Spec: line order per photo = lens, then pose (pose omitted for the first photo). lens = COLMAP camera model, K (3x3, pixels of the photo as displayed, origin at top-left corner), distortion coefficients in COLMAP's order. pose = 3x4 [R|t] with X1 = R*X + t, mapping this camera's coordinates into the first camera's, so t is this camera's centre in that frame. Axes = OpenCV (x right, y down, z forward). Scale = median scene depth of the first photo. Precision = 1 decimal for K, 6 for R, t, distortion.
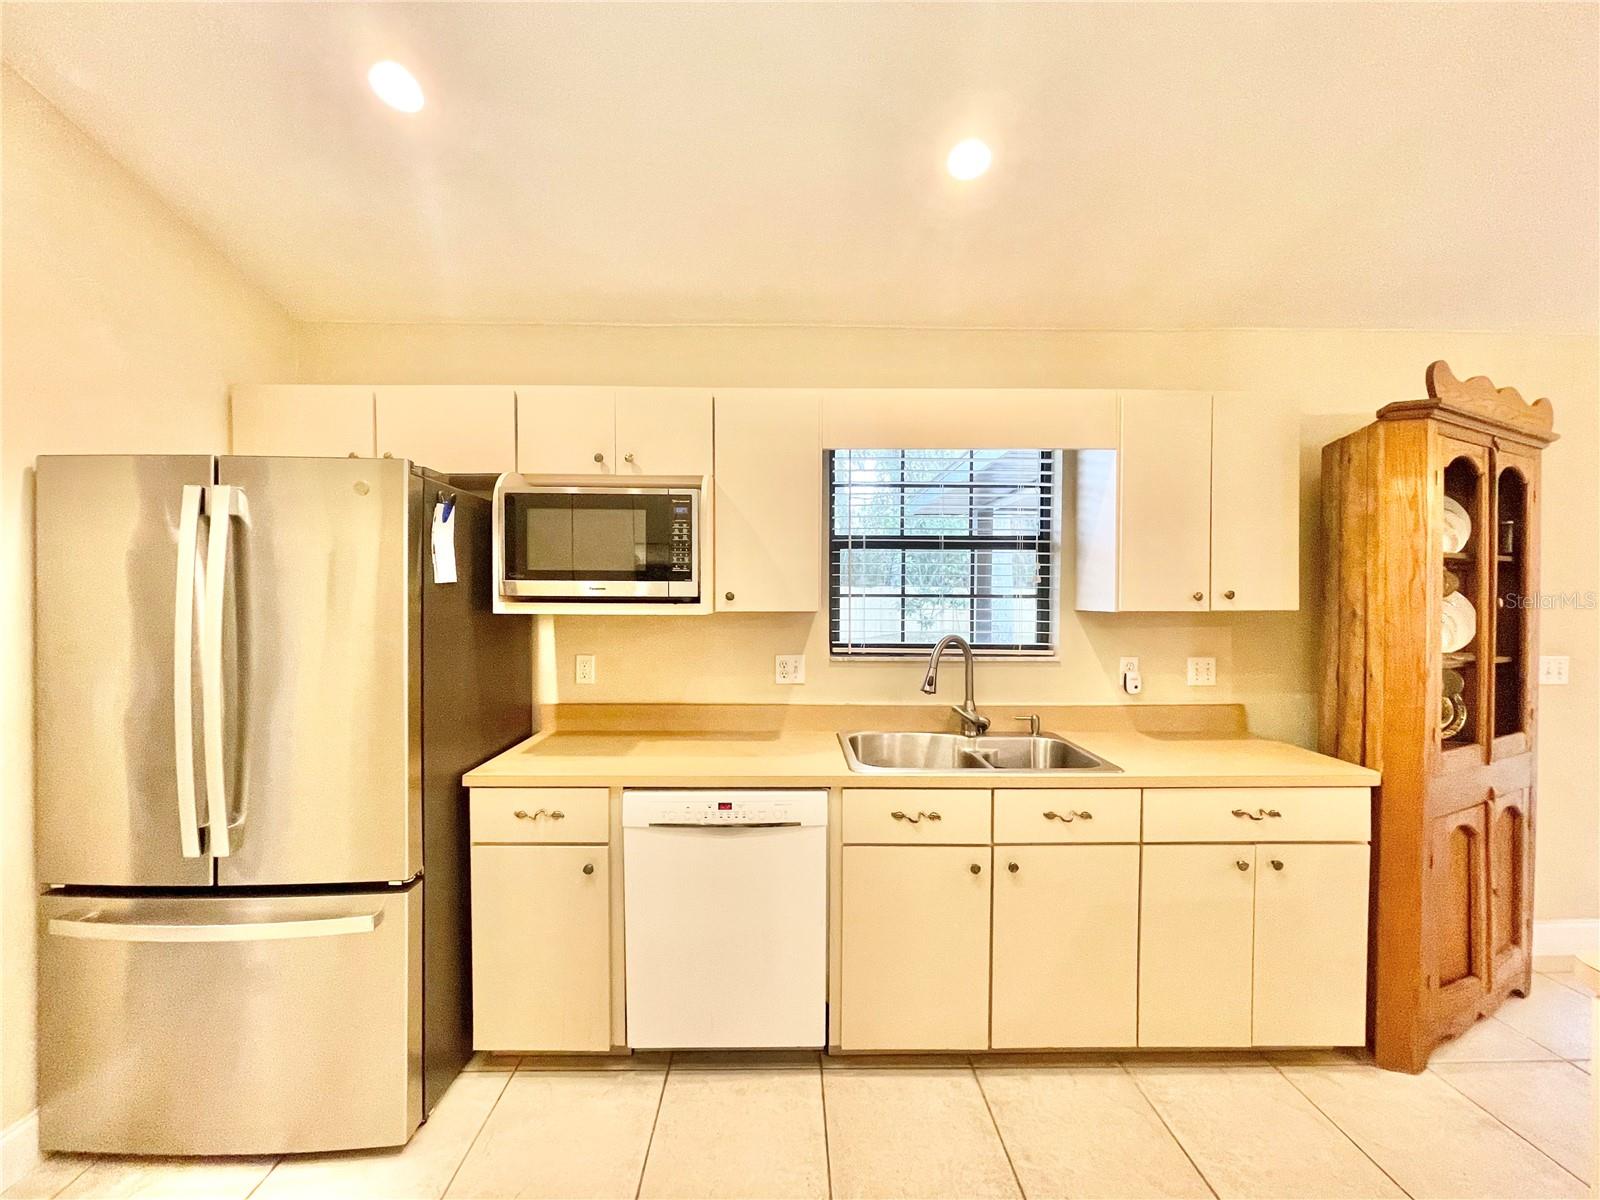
lens RADIAL K [[642.0, 0, 797.0], [0, 642.0, 610.1], [0, 0, 1]] dist [0.001417, -0.000725]
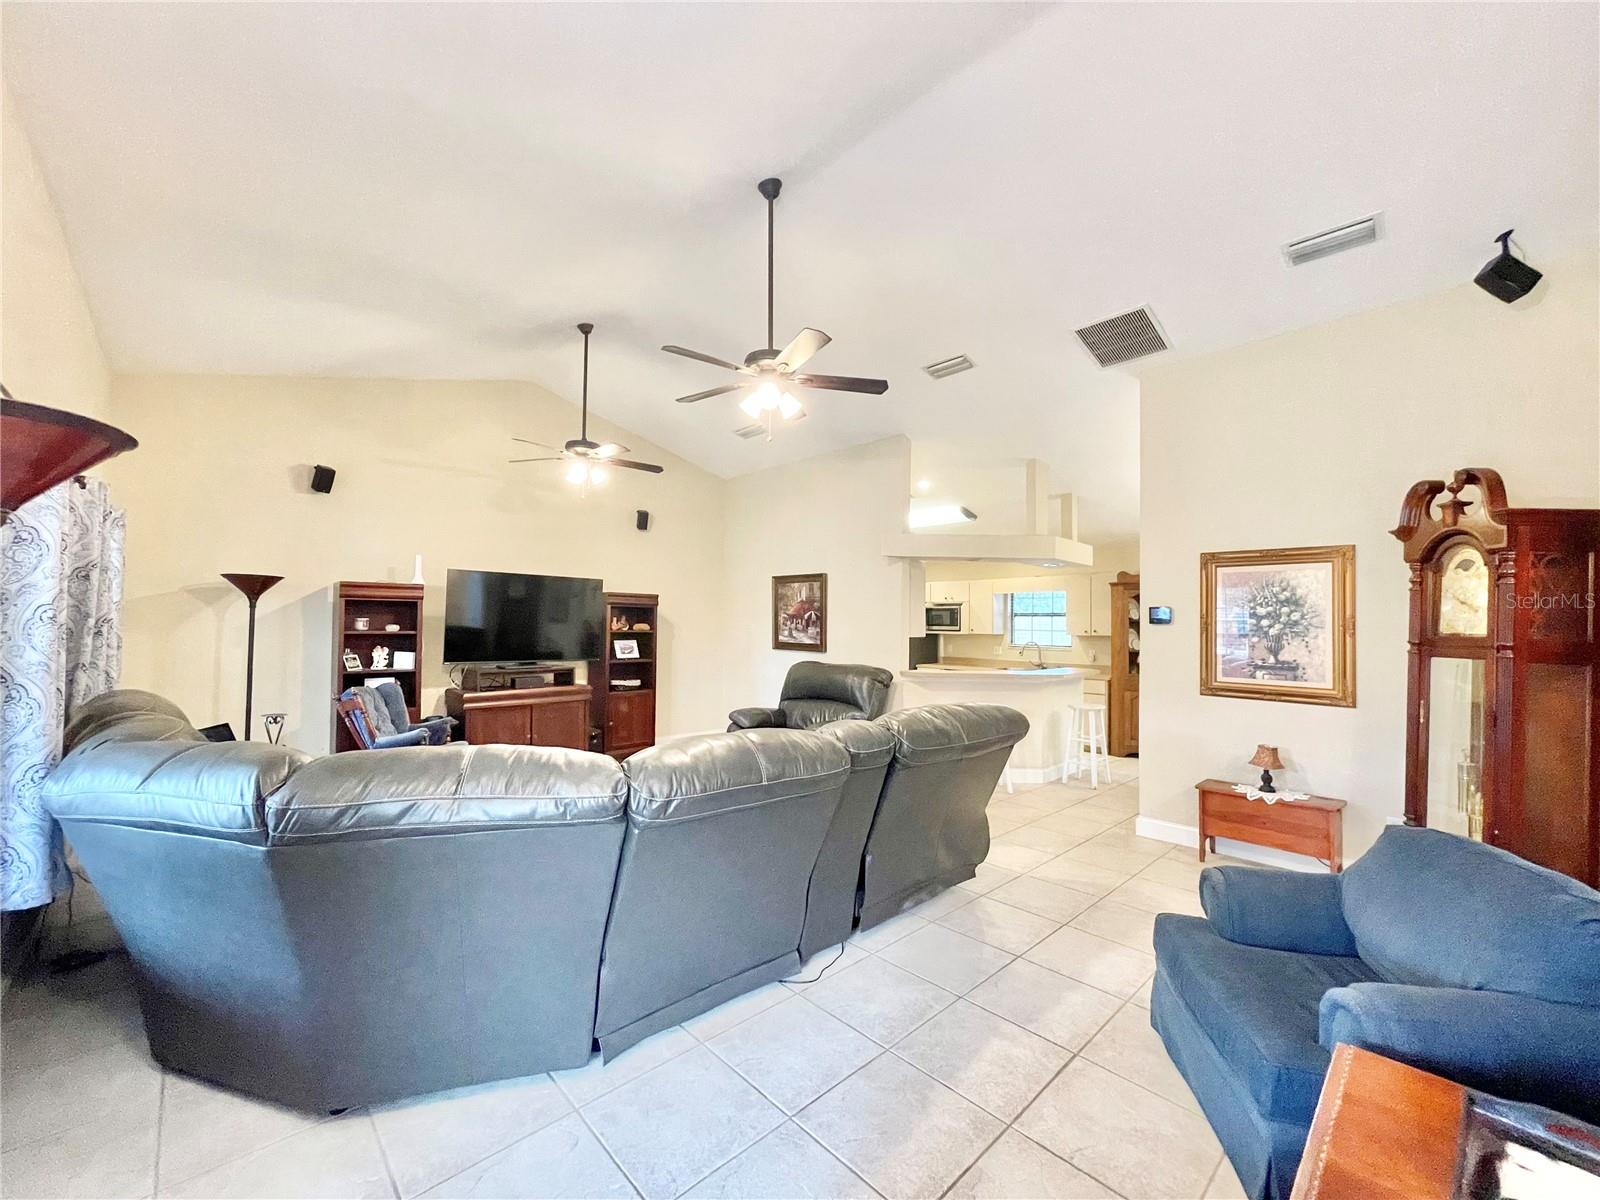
lens RADIAL K [[642.0, 0, 789.8], [0, 642.0, 606.2], [0, 0, 1]] dist [0.001417, -0.000725]
pose [[0.662917, -0.011618, -0.748602, 2.503902], [-0.028393, 0.998770, -0.040644, 0.032953], [0.748154, 0.048199, 0.661772, -2.981651]]
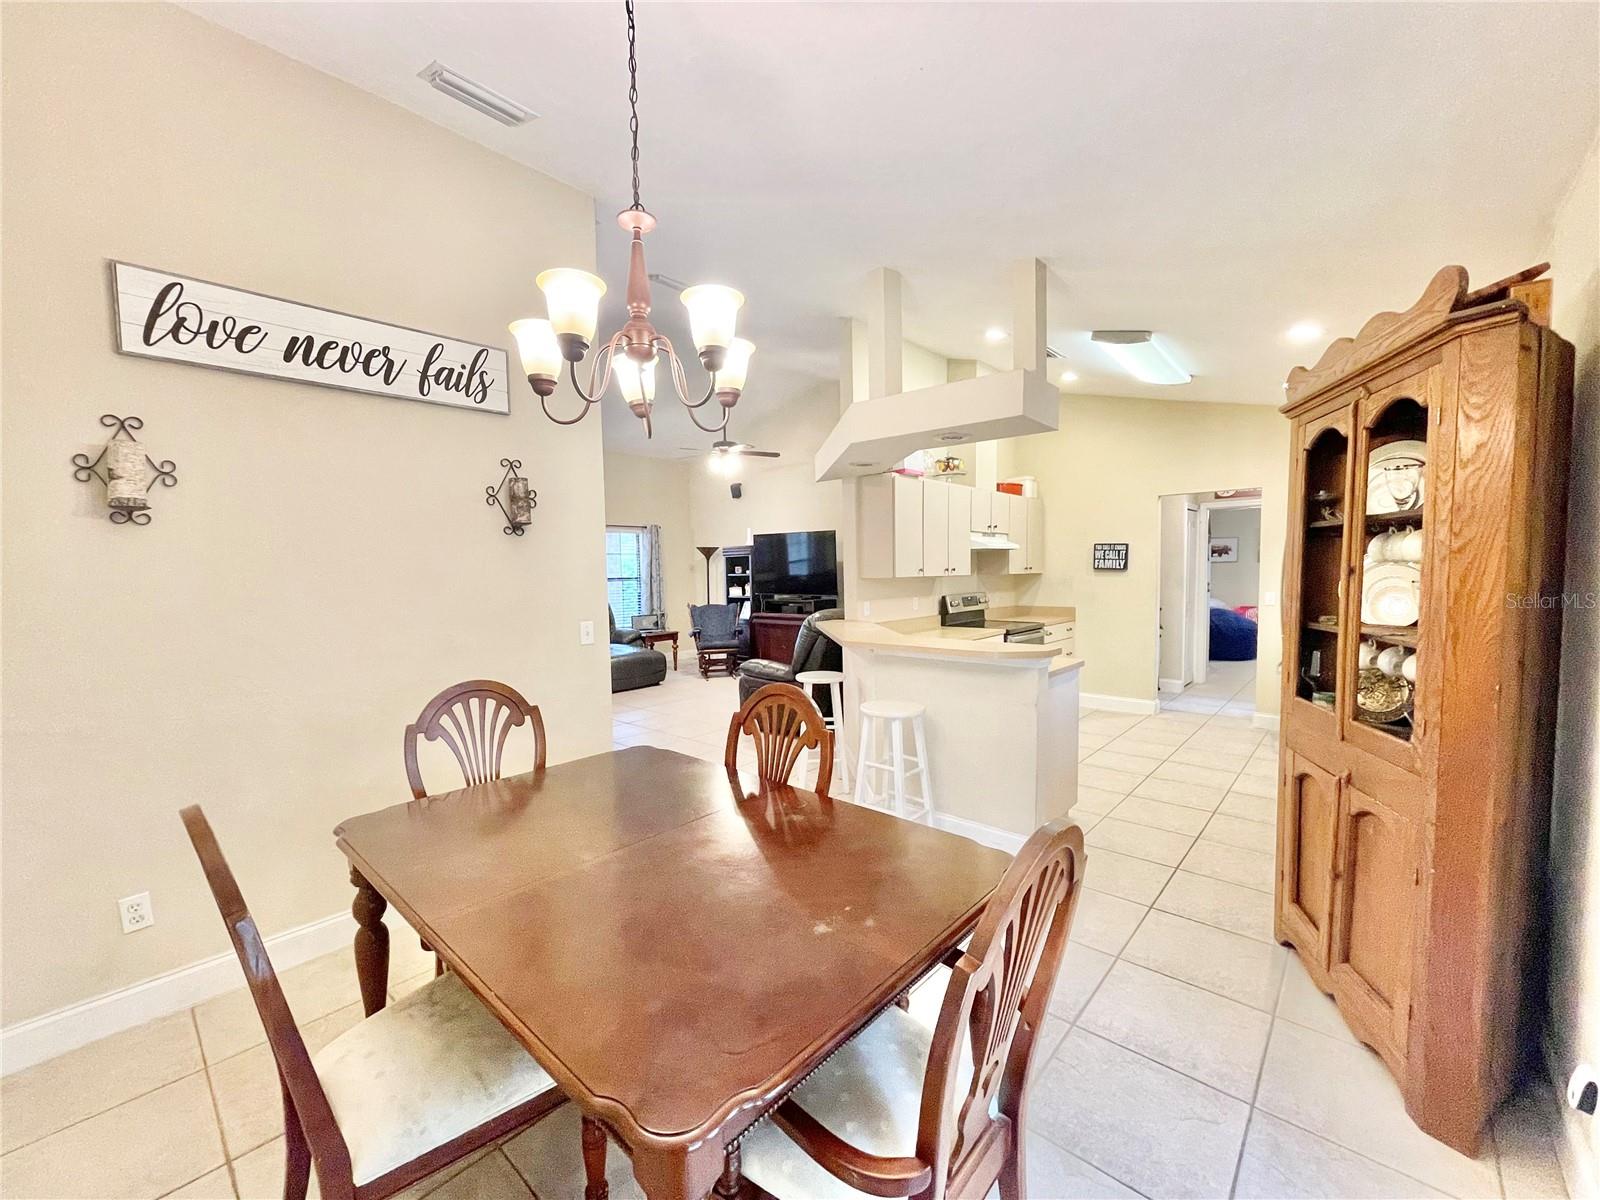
lens RADIAL K [[642.0, 0, 800.9], [0, 642.0, 612.6], [0, 0, 1]] dist [0.001417, -0.000725]
pose [[-0.682461, 0.065349, -0.727995, 2.496031], [0.004962, 0.996386, 0.084790, -0.044659], [0.730905, 0.054254, -0.680319, 1.184323]]
